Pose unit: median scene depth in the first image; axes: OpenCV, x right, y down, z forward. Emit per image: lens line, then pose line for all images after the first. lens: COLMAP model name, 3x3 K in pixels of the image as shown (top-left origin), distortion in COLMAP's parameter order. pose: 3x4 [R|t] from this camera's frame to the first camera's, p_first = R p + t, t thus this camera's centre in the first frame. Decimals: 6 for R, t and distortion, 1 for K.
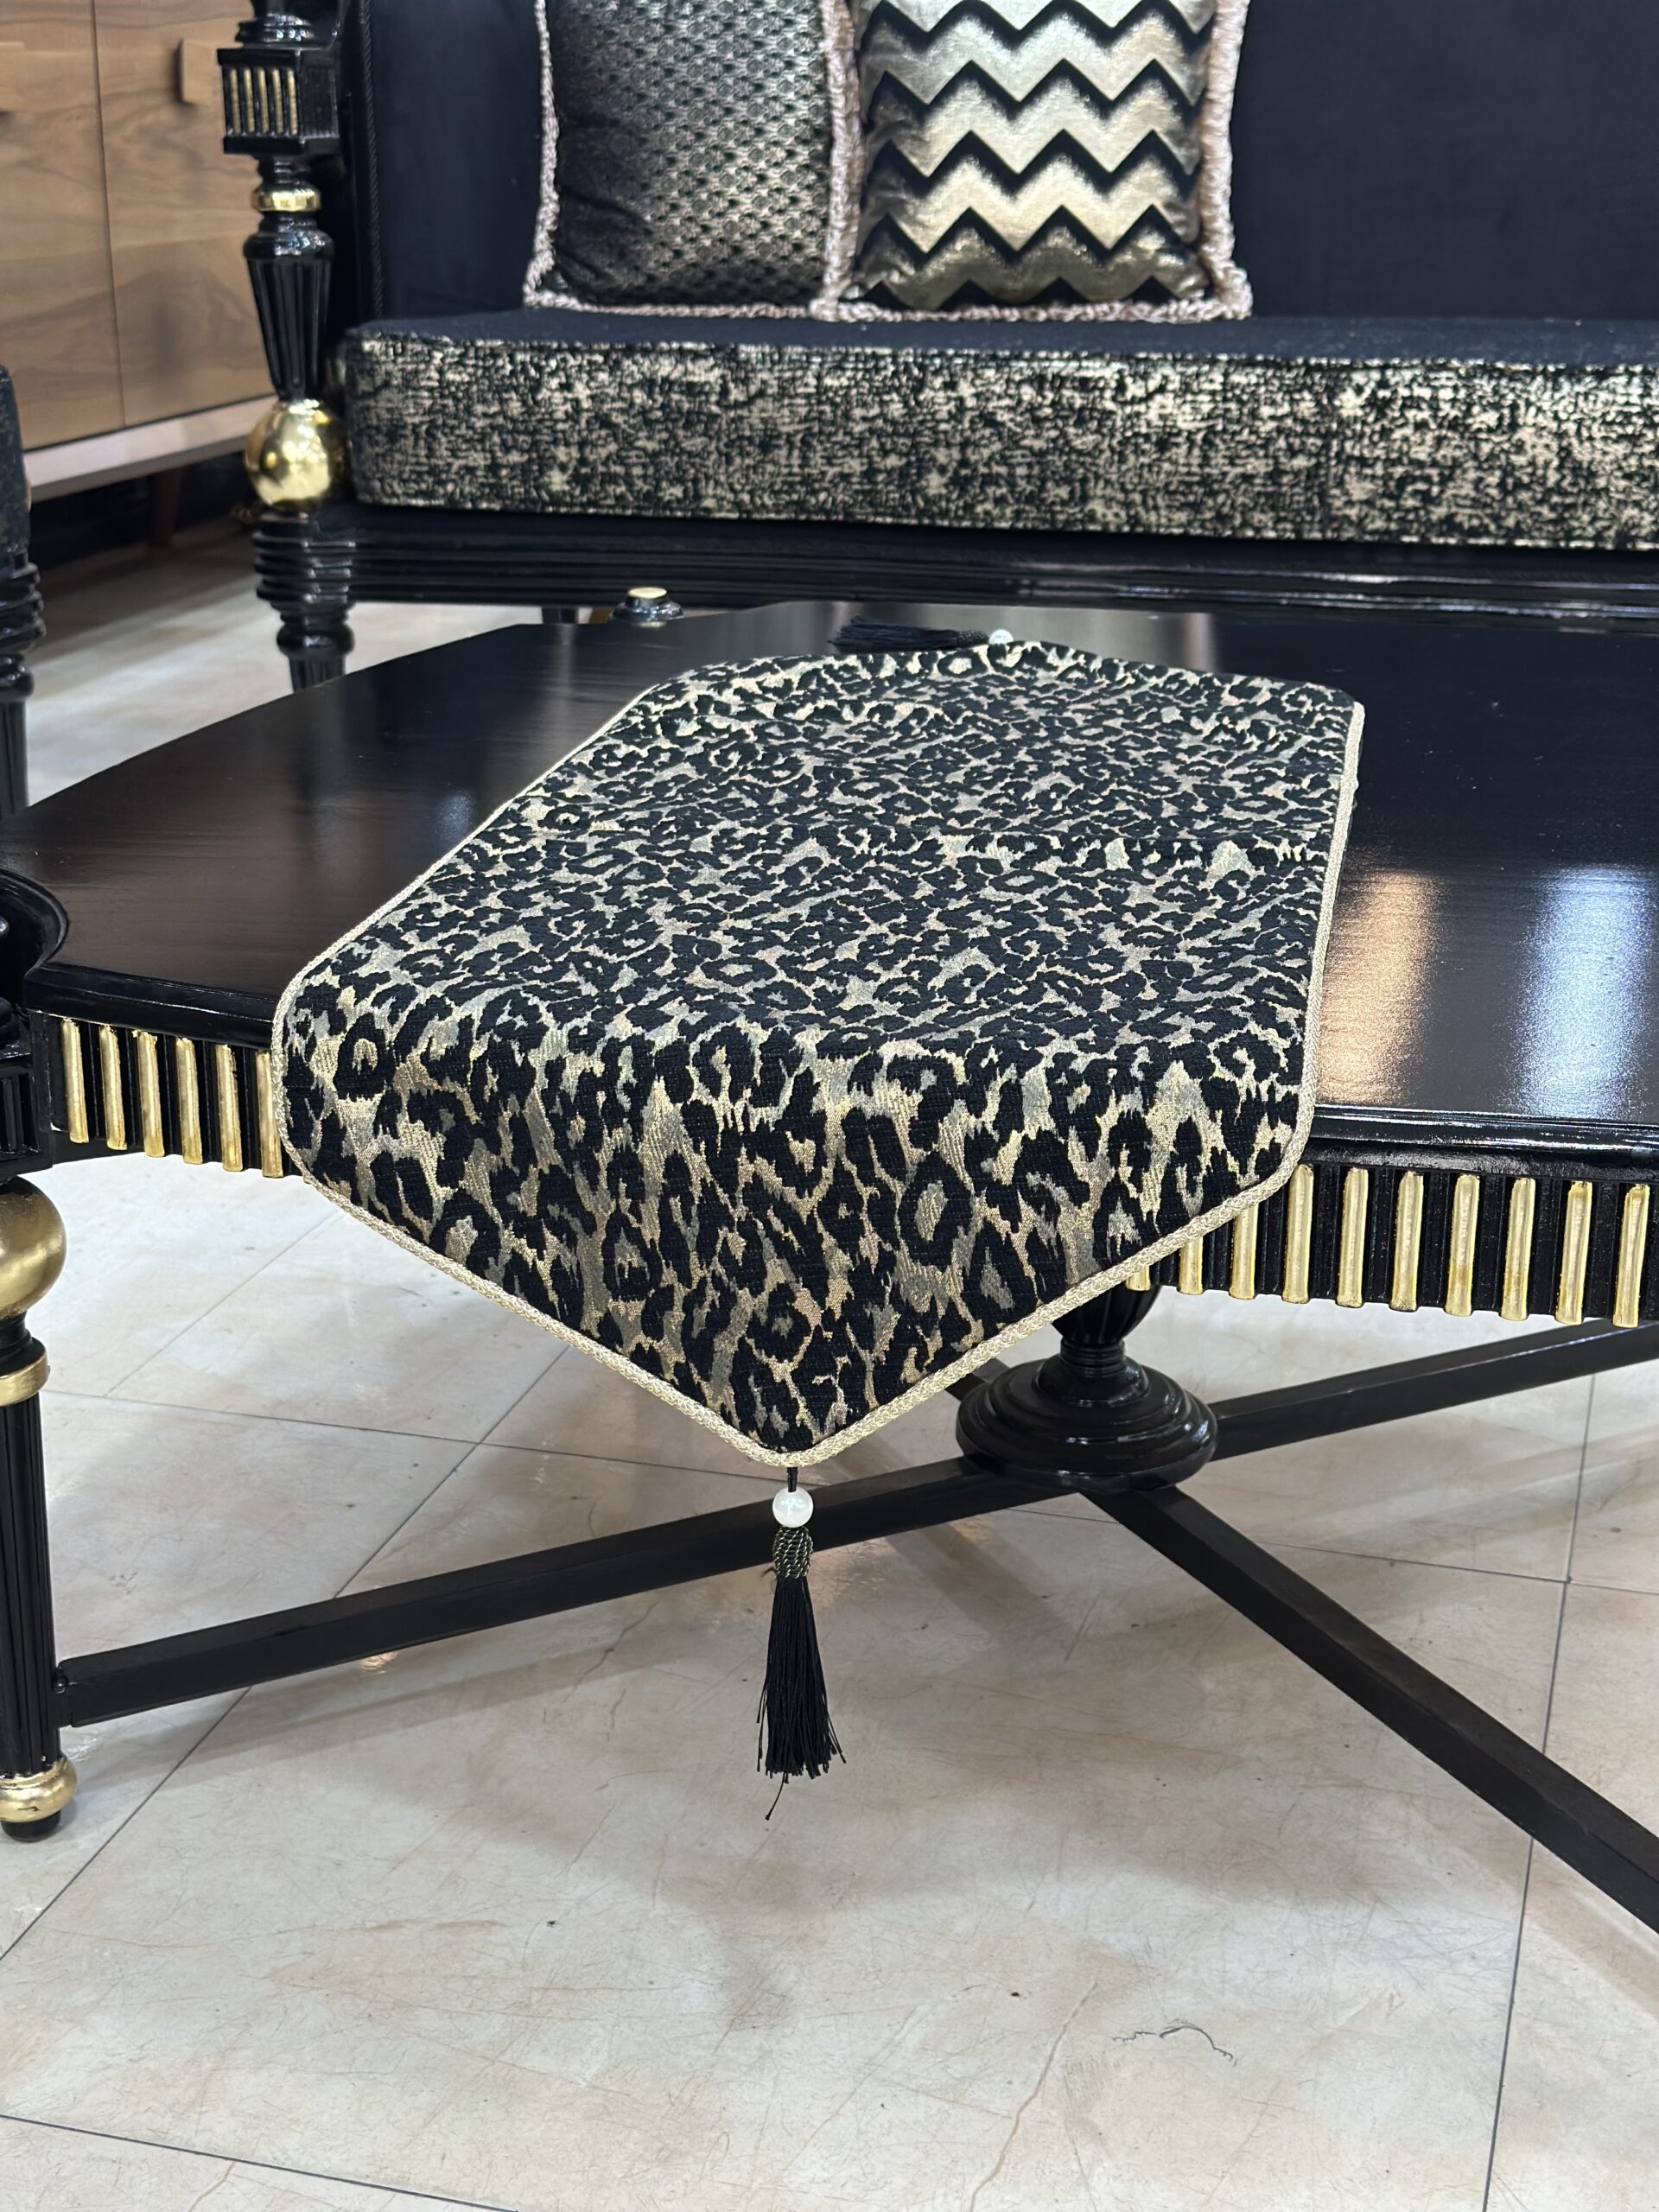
lens RADIAL K [[3098.3, 0, 829.5], [0, 3098.3, 1106.0], [0, 0, 1]] dist [0.190219, -0.398803]
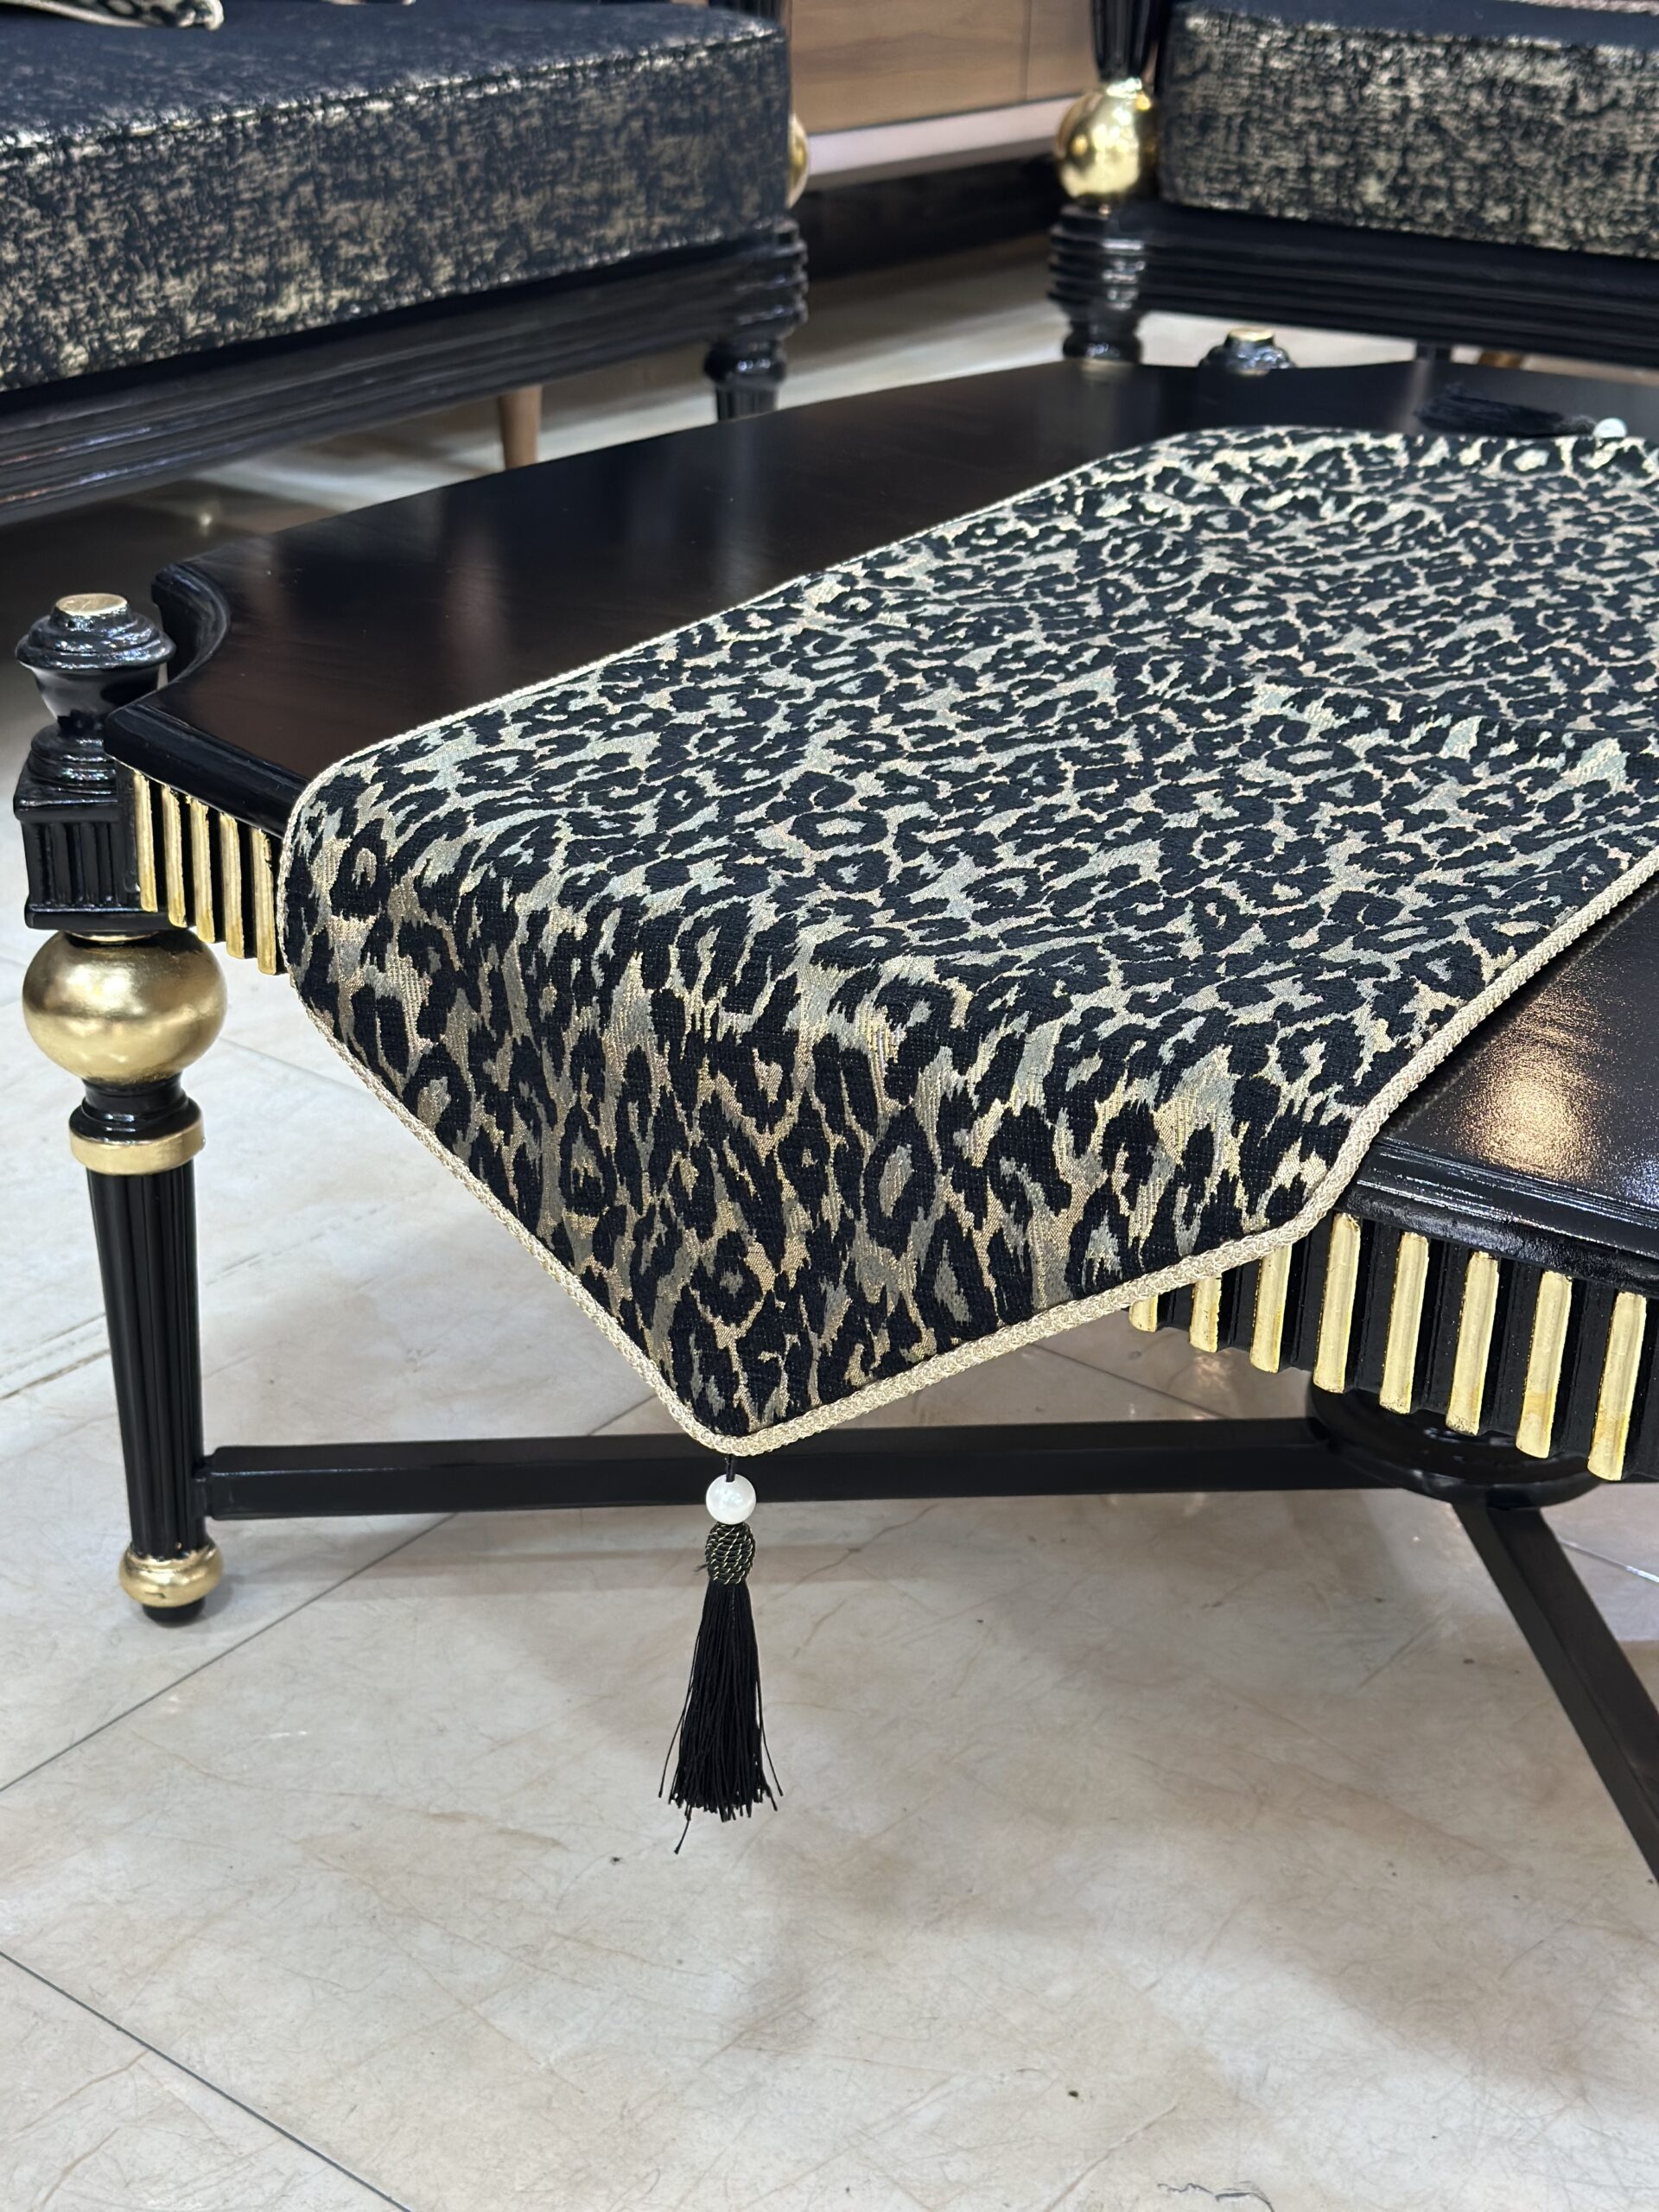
lens RADIAL K [[3098.3, 0, 829.5], [0, 3098.3, 1106.0], [0, 0, 1]] dist [0.190219, -0.398803]
pose [[0.932889, 0.173775, -0.315470, 0.250072], [-0.143948, 0.982799, 0.115694, -0.069841], [0.330148, -0.062518, 0.941857, 0.245758]]
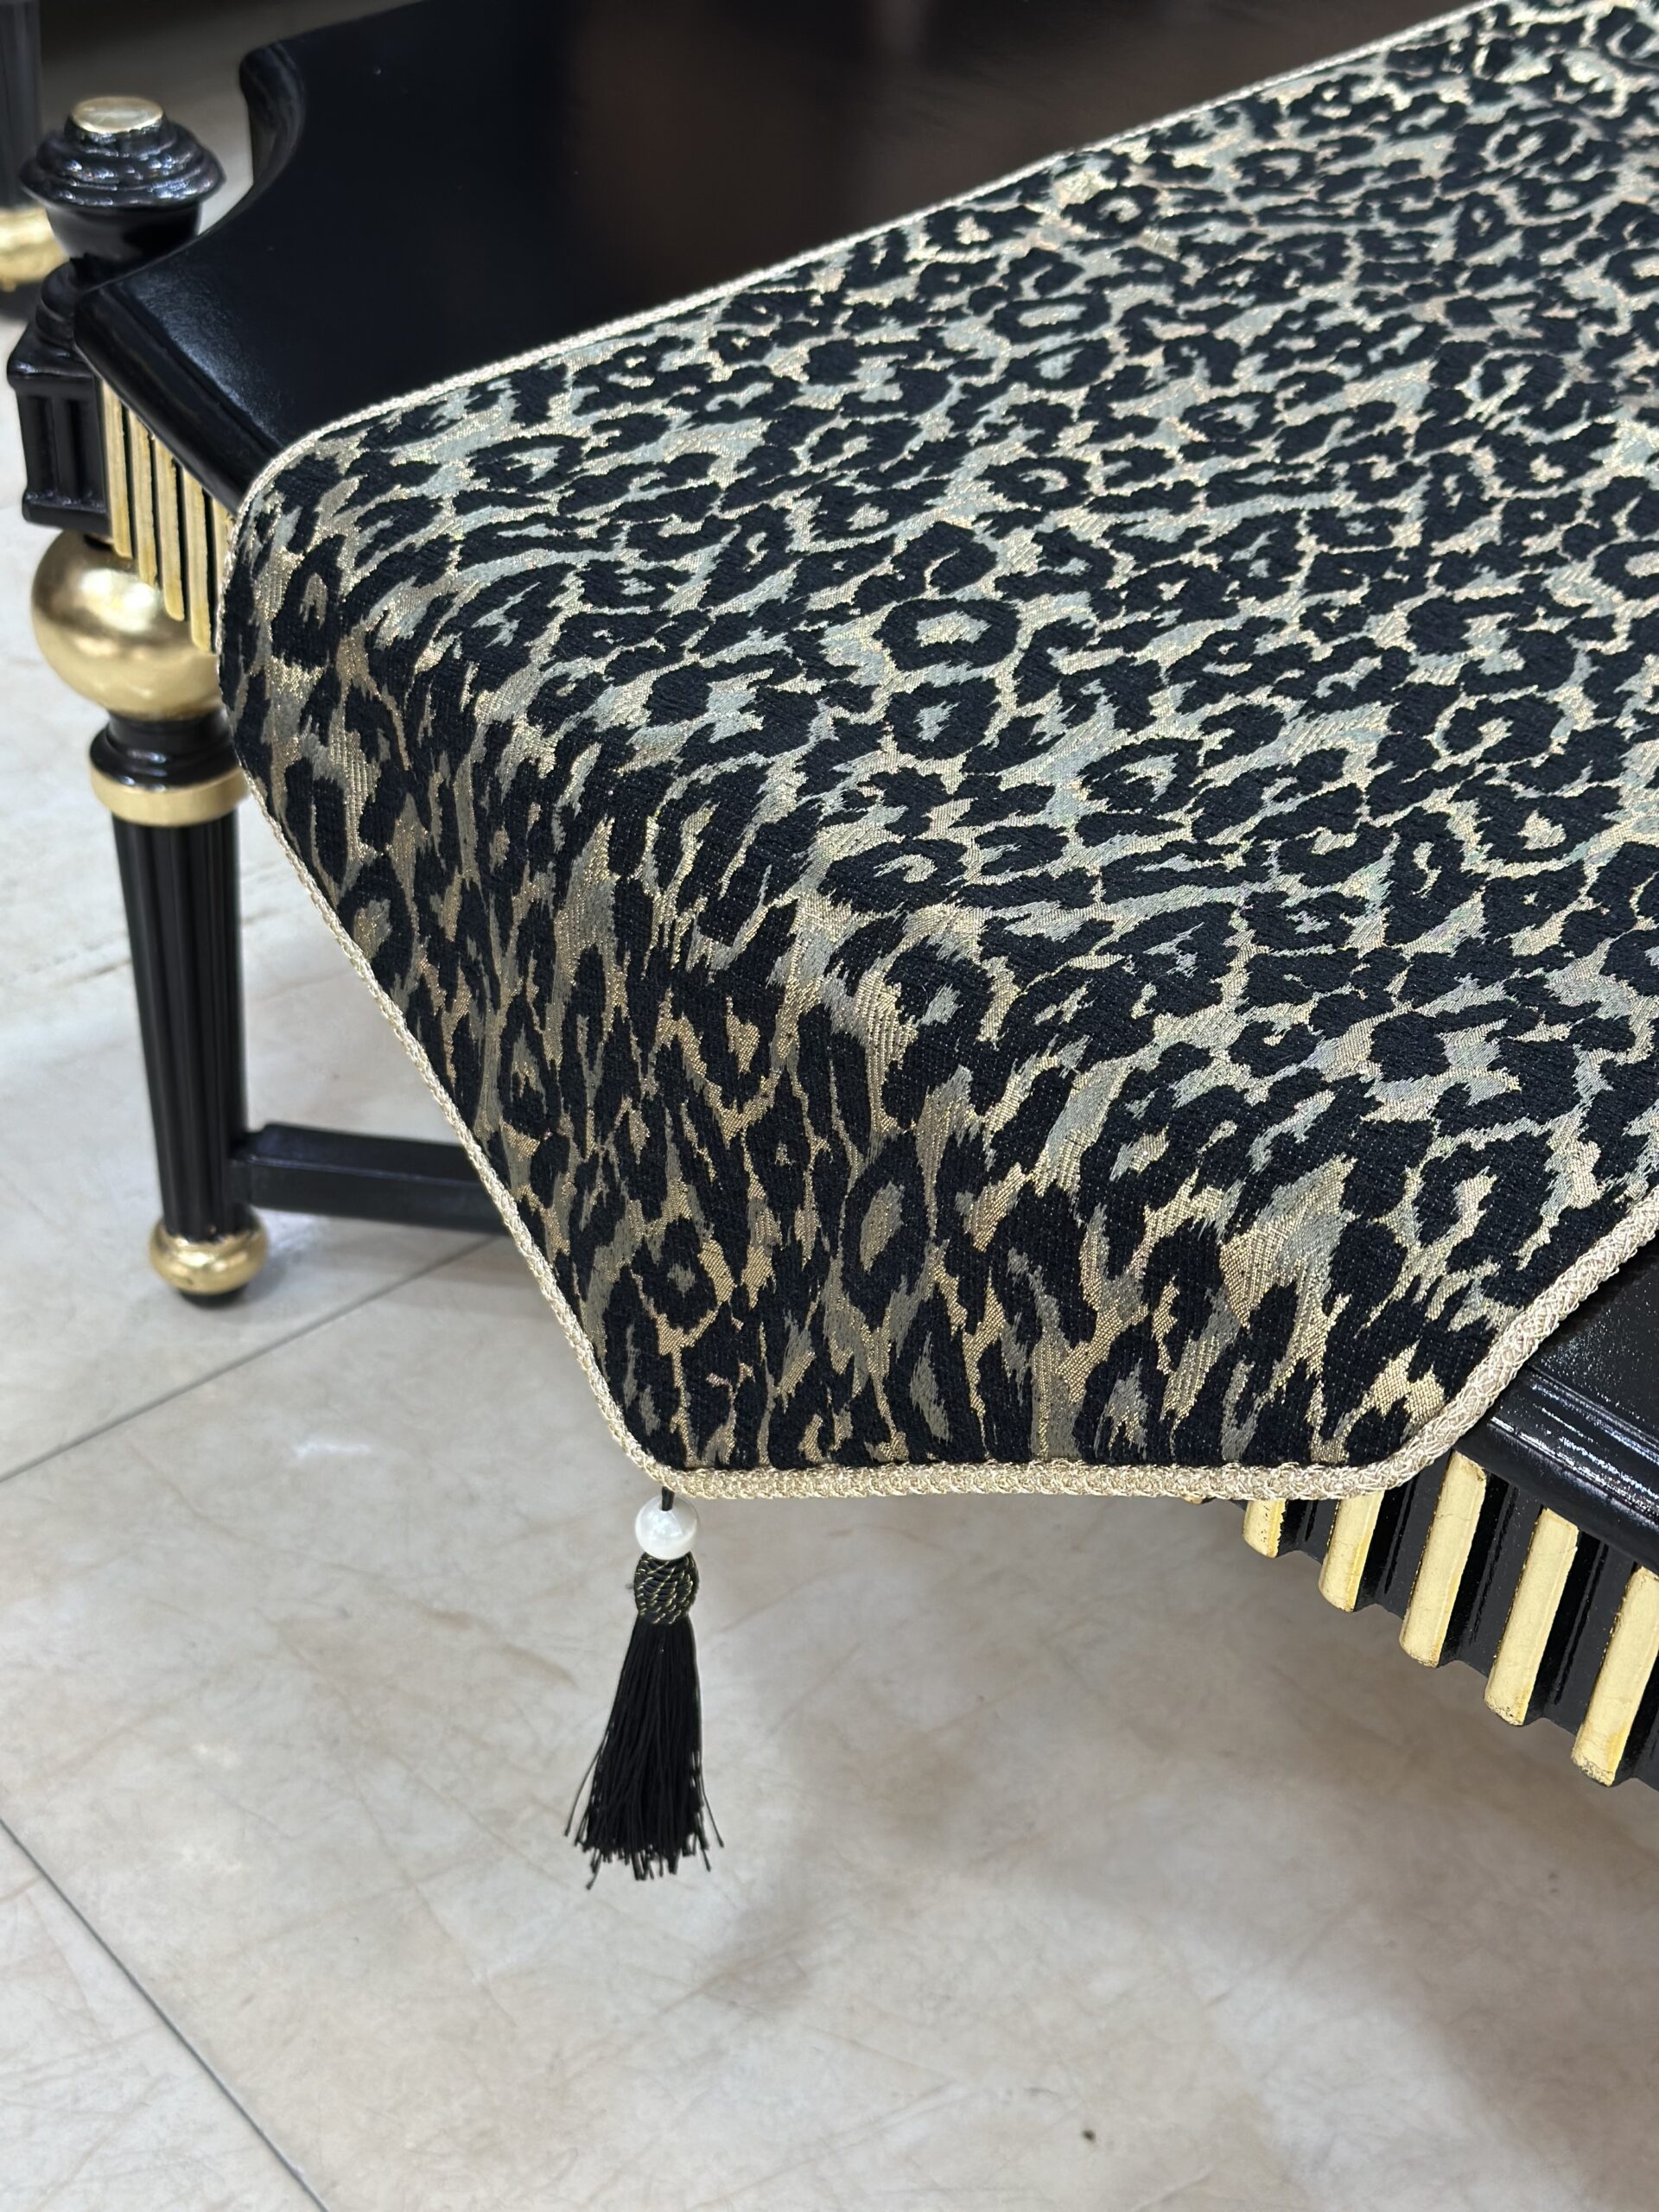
lens RADIAL K [[3115.9, 0, 827.3], [0, 3115.9, 1110.3], [0, 0, 1]] dist [0.207290, -0.554428]
pose [[0.845012, 0.372414, -0.383748, 0.223886], [-0.239231, 0.905081, 0.351565, -0.174098], [0.478251, -0.205272, 0.853897, 0.493866]]
